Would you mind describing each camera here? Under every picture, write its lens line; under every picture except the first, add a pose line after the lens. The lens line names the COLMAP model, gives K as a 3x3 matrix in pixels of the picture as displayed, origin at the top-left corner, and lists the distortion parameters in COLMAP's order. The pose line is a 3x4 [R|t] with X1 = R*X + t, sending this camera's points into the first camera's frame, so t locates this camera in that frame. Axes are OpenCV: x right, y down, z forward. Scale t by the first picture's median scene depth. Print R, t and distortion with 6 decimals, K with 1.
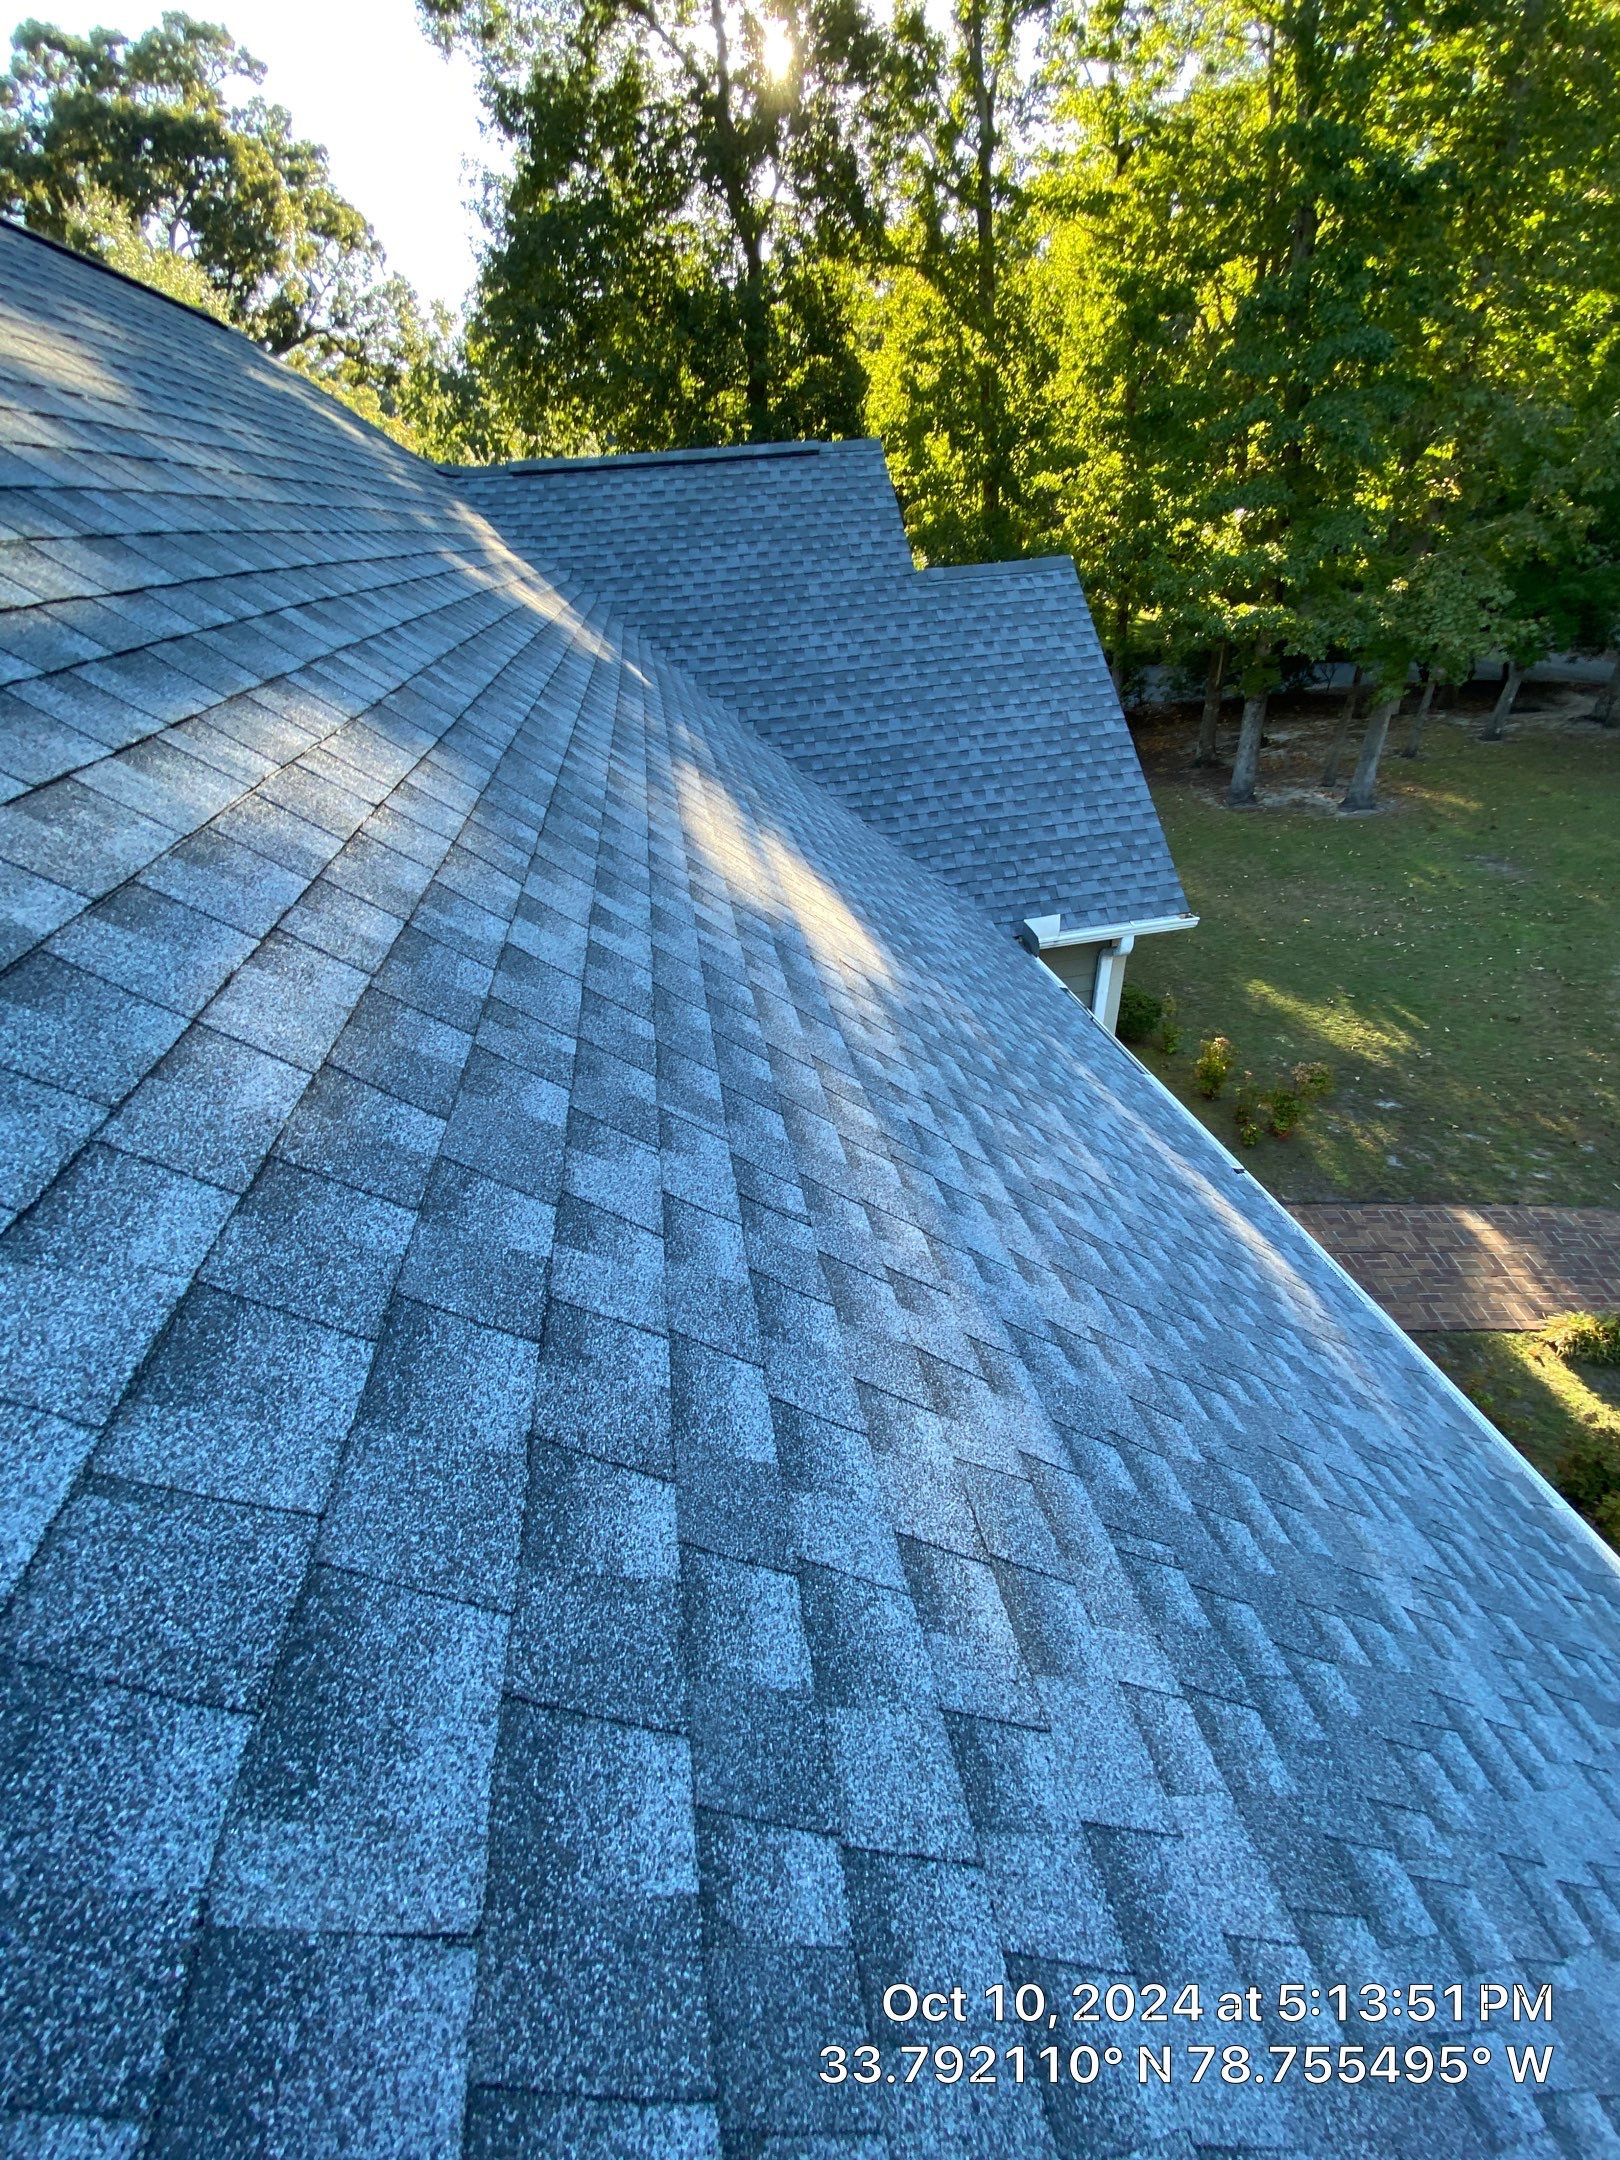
lens RADIAL K [[872.7, 0, 807.5], [0, 872.7, 1086.6], [0, 0, 1]] dist [0.006524, -0.014489]
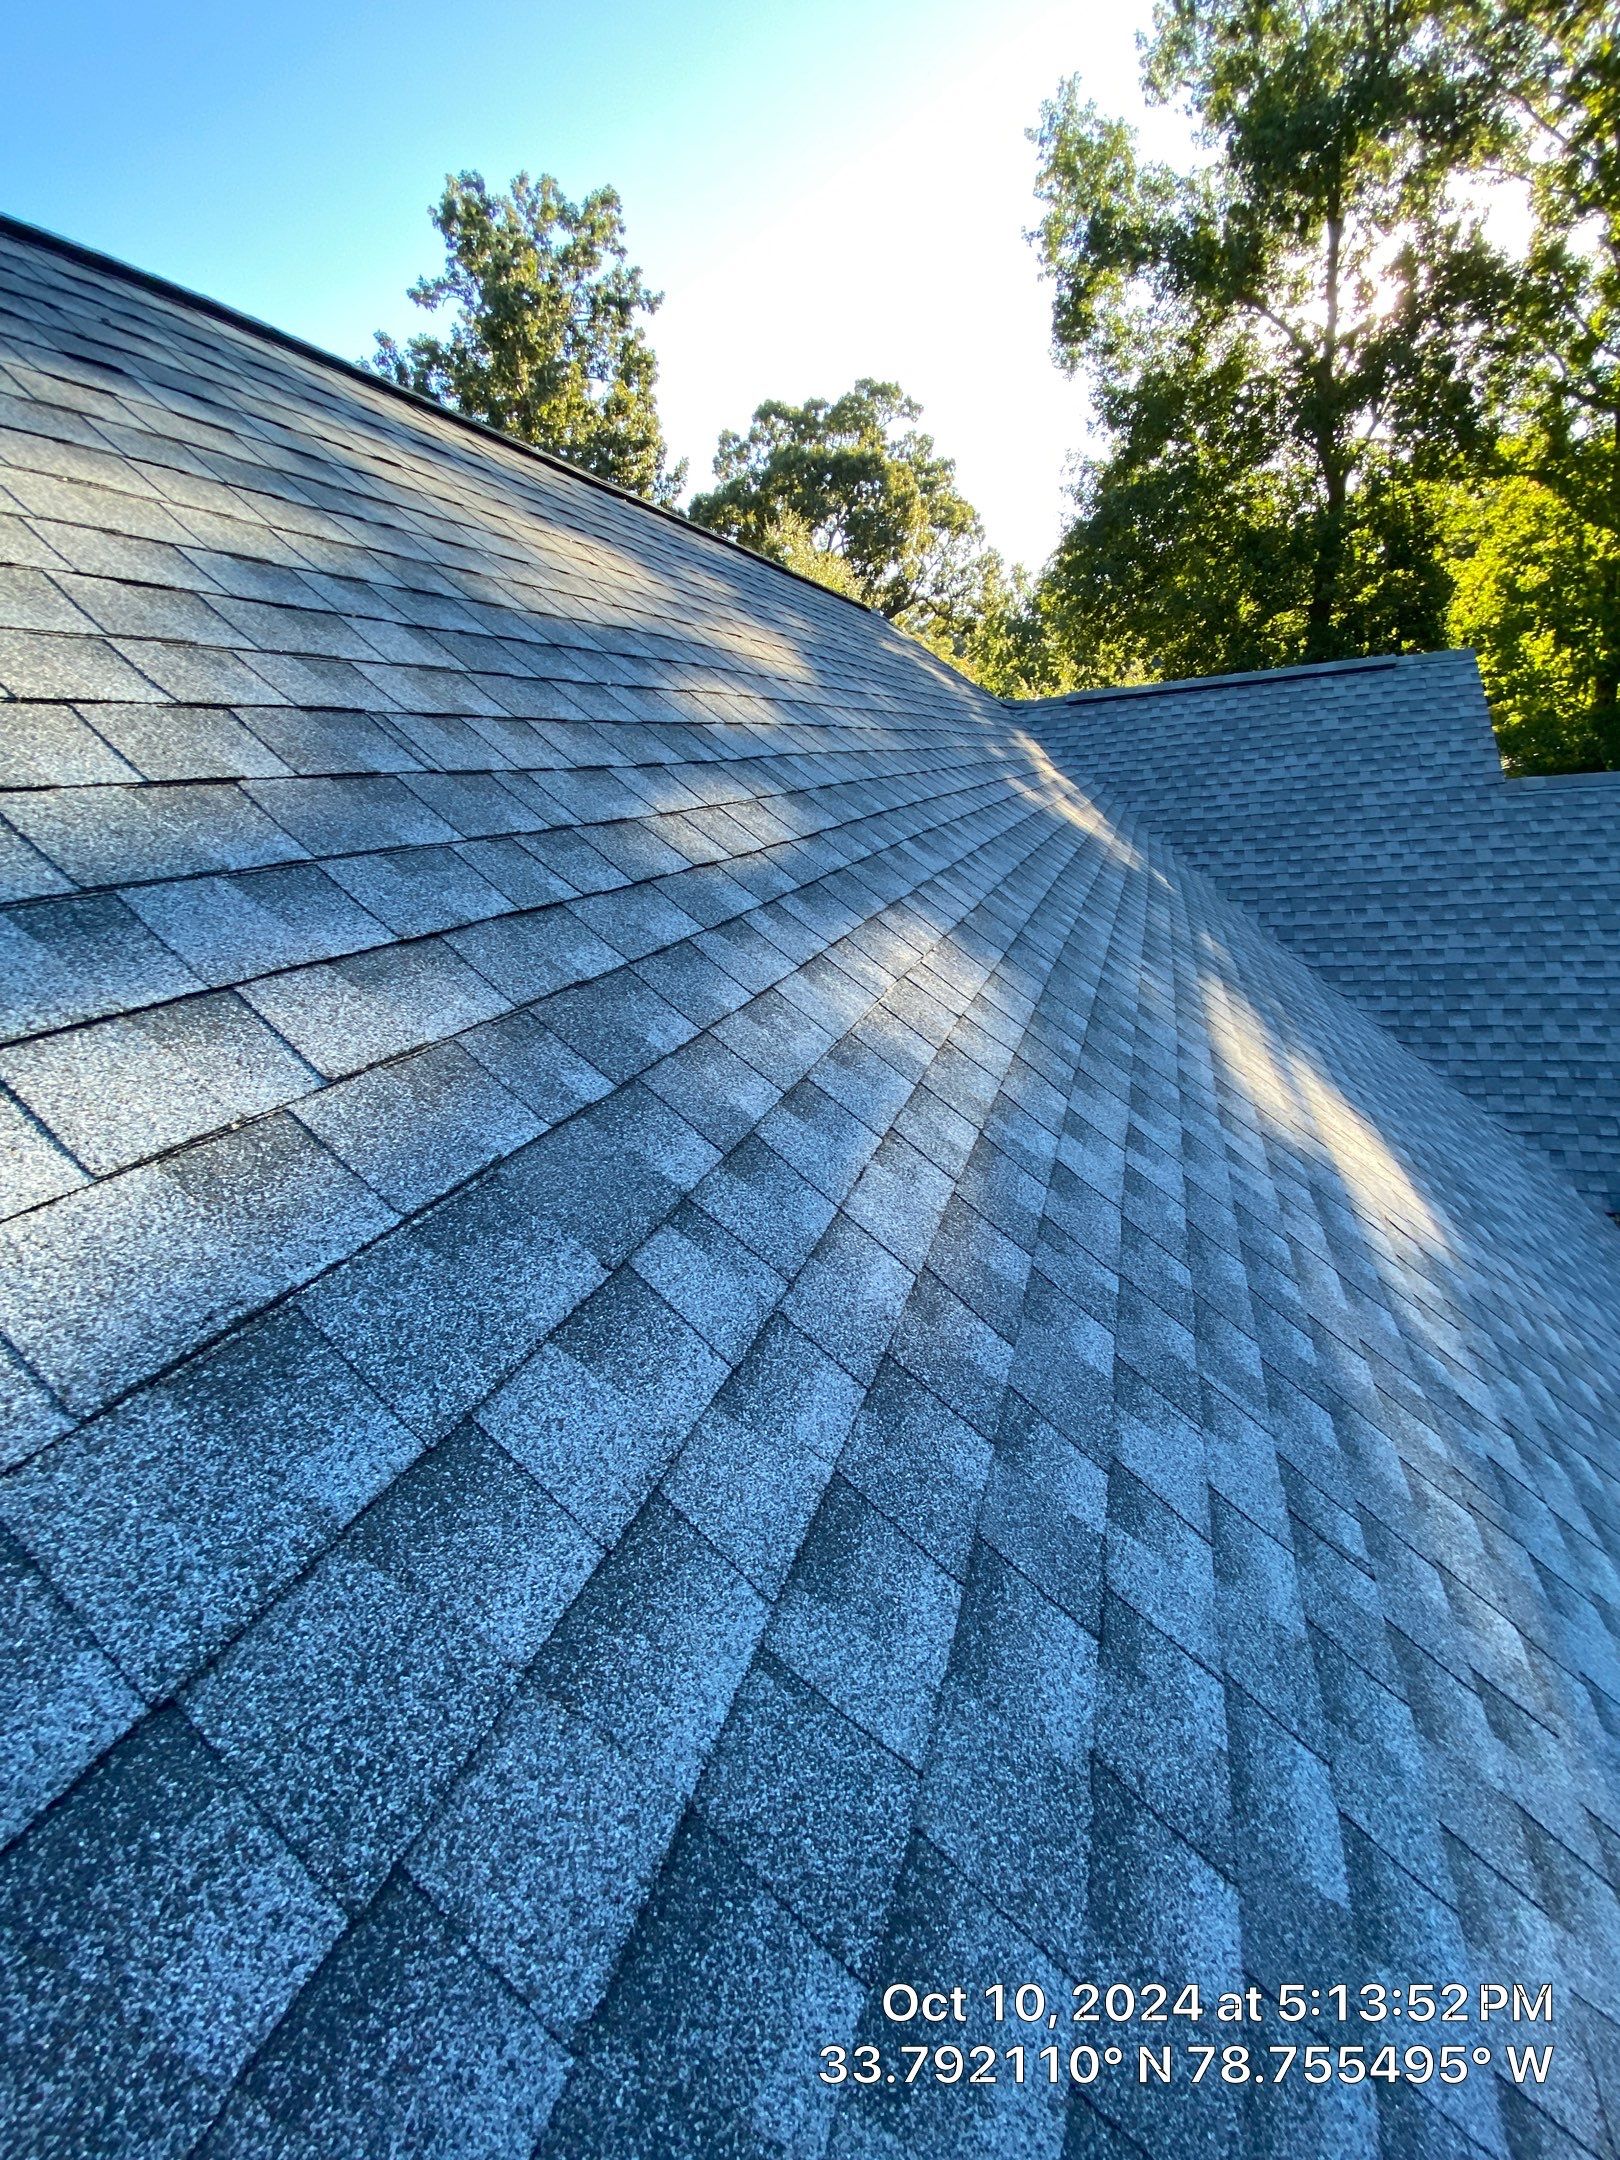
lens RADIAL K [[868.8, 0, 799.9], [0, 868.8, 1075.7], [0, 0, 1]] dist [0.017270, -0.019937]
pose [[0.862508, 0.149939, -0.483319, -0.010400], [-0.242803, 0.960595, -0.135290, -0.003972], [0.443989, 0.234040, 0.864927, -0.004471]]
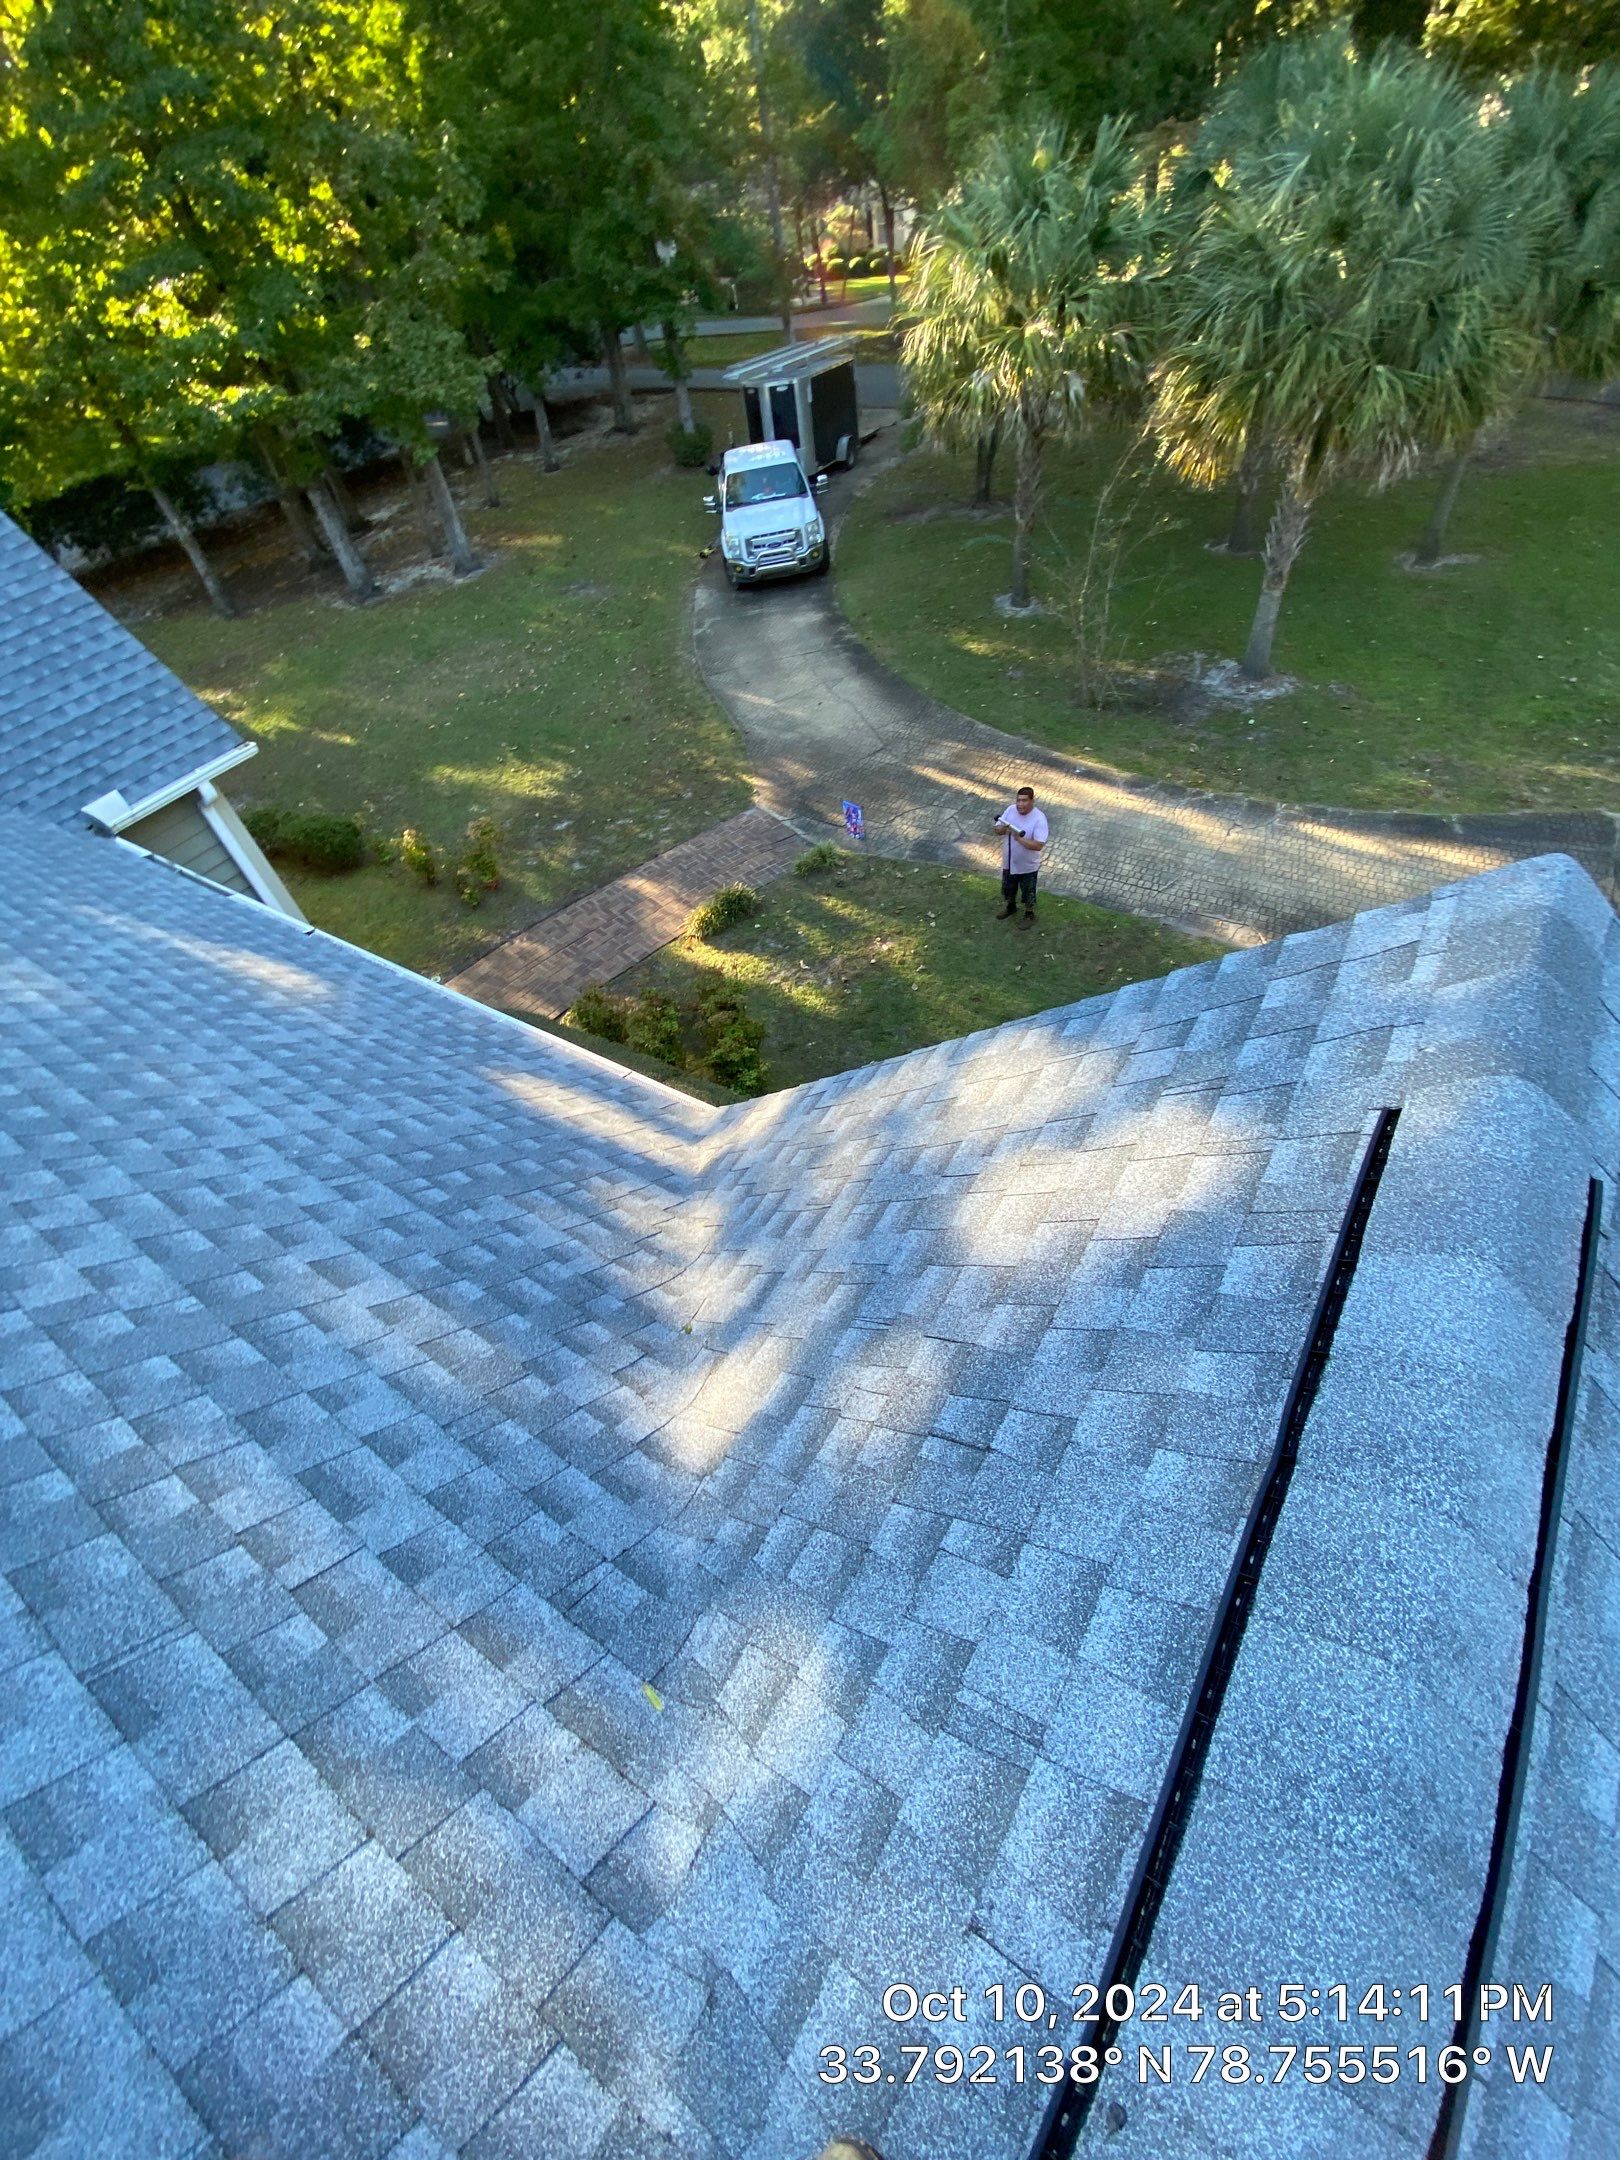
lens RADIAL K [[872.7, 0, 807.5], [0, 872.7, 1086.6], [0, 0, 1]] dist [0.006524, -0.014489]
pose [[0.677084, -0.554651, 0.483652, 0.059684], [0.449300, 0.832078, 0.325231, 0.048761], [-0.582826, -0.002904, 0.812592, -0.119183]]
